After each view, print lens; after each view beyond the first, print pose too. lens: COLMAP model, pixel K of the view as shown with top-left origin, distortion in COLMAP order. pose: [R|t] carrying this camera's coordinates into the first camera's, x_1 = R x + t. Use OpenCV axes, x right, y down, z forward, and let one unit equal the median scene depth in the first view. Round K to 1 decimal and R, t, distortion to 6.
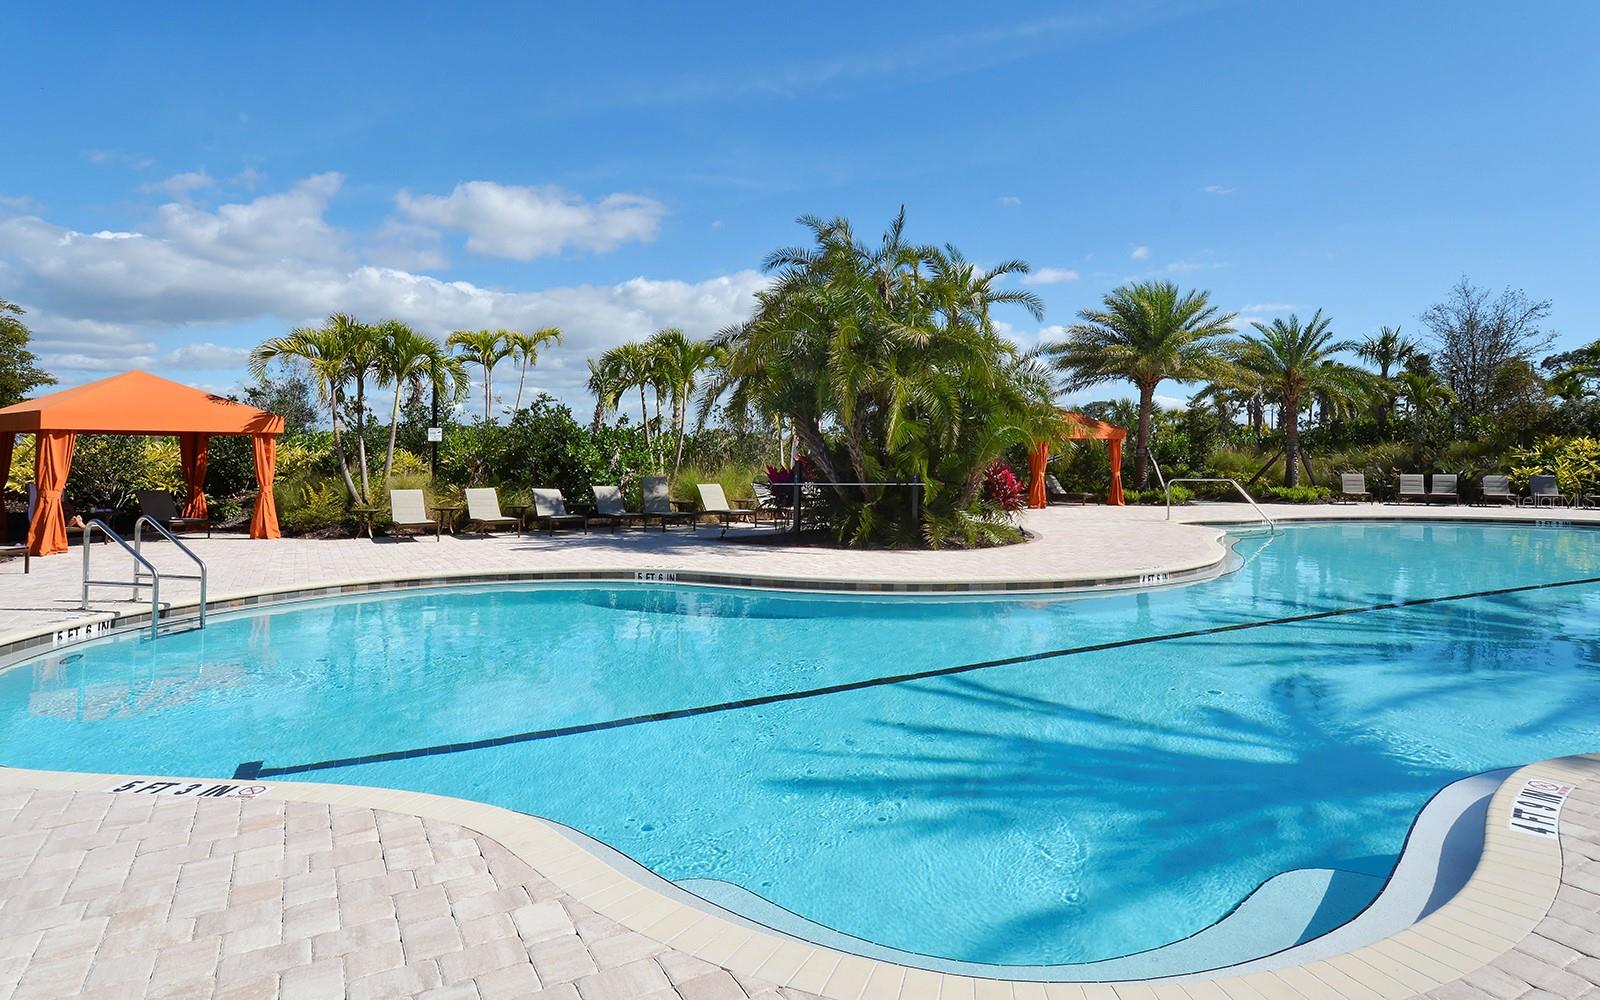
lens RADIAL K [[890.4, 0, 804.2], [0, 890.4, 475.4], [0, 0, 1]] dist [-0.000502, -0.000226]
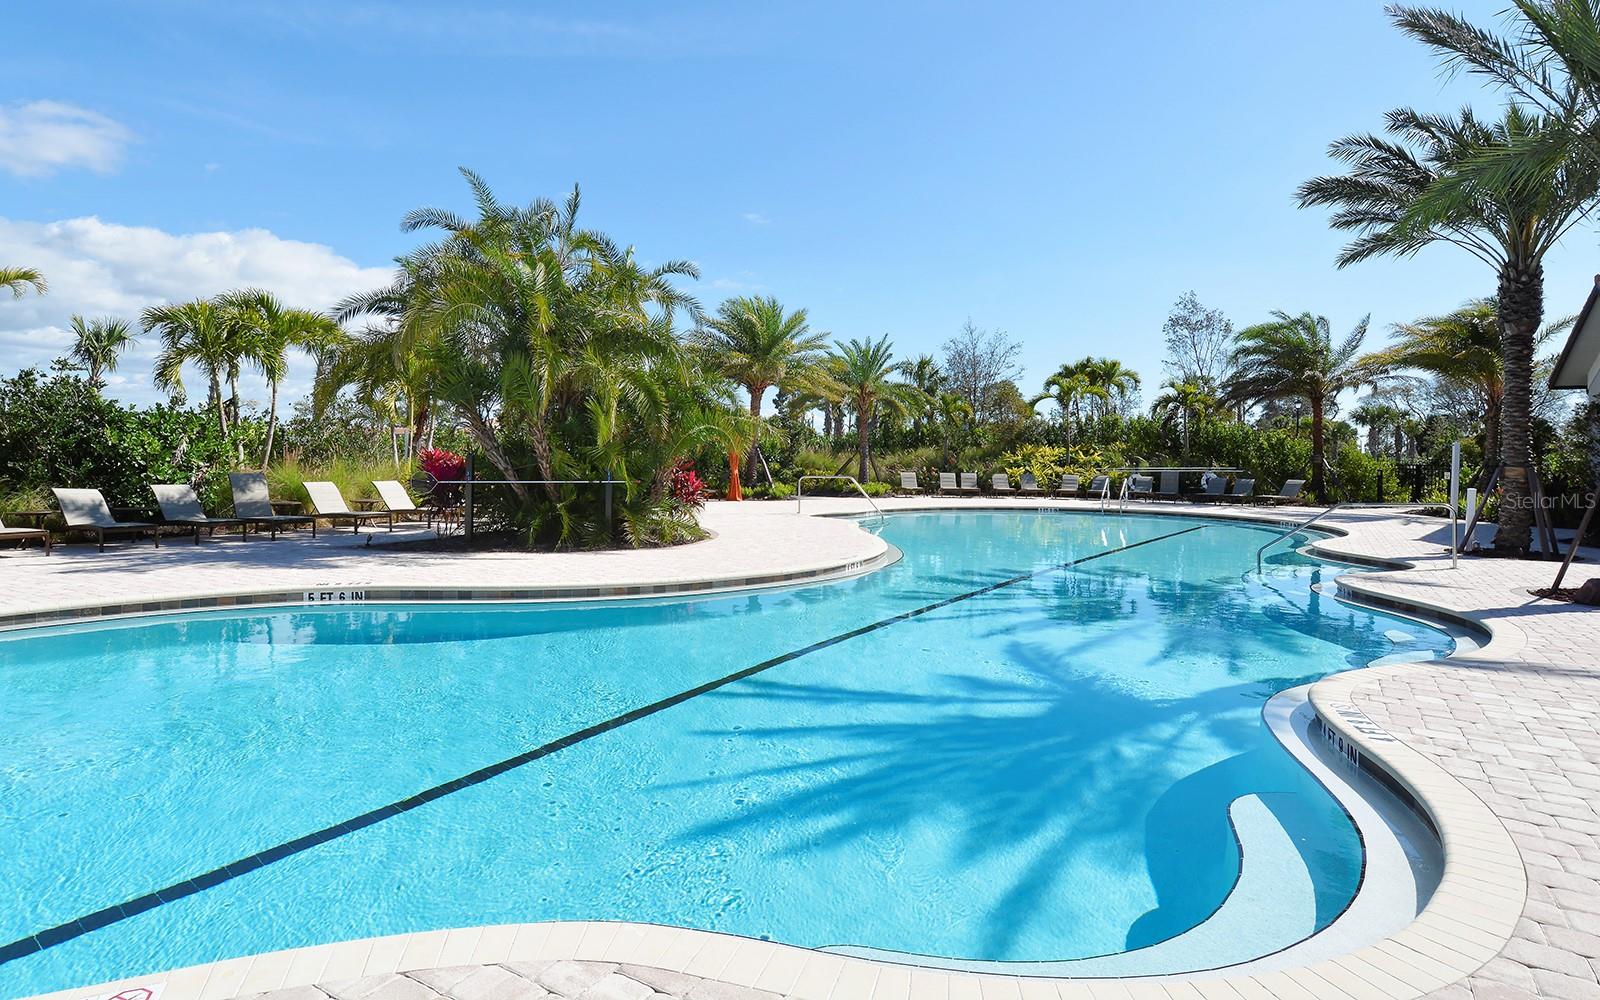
lens RADIAL K [[860.1, 0, 842.7], [0, 860.1, 499.8], [0, 0, 1]] dist [0.003159, 0.001165]
pose [[0.857956, -0.012642, 0.513568, -0.093091], [-0.003510, 0.999530, 0.030468, 0.000241], [-0.513711, -0.027943, 0.857508, 0.050672]]
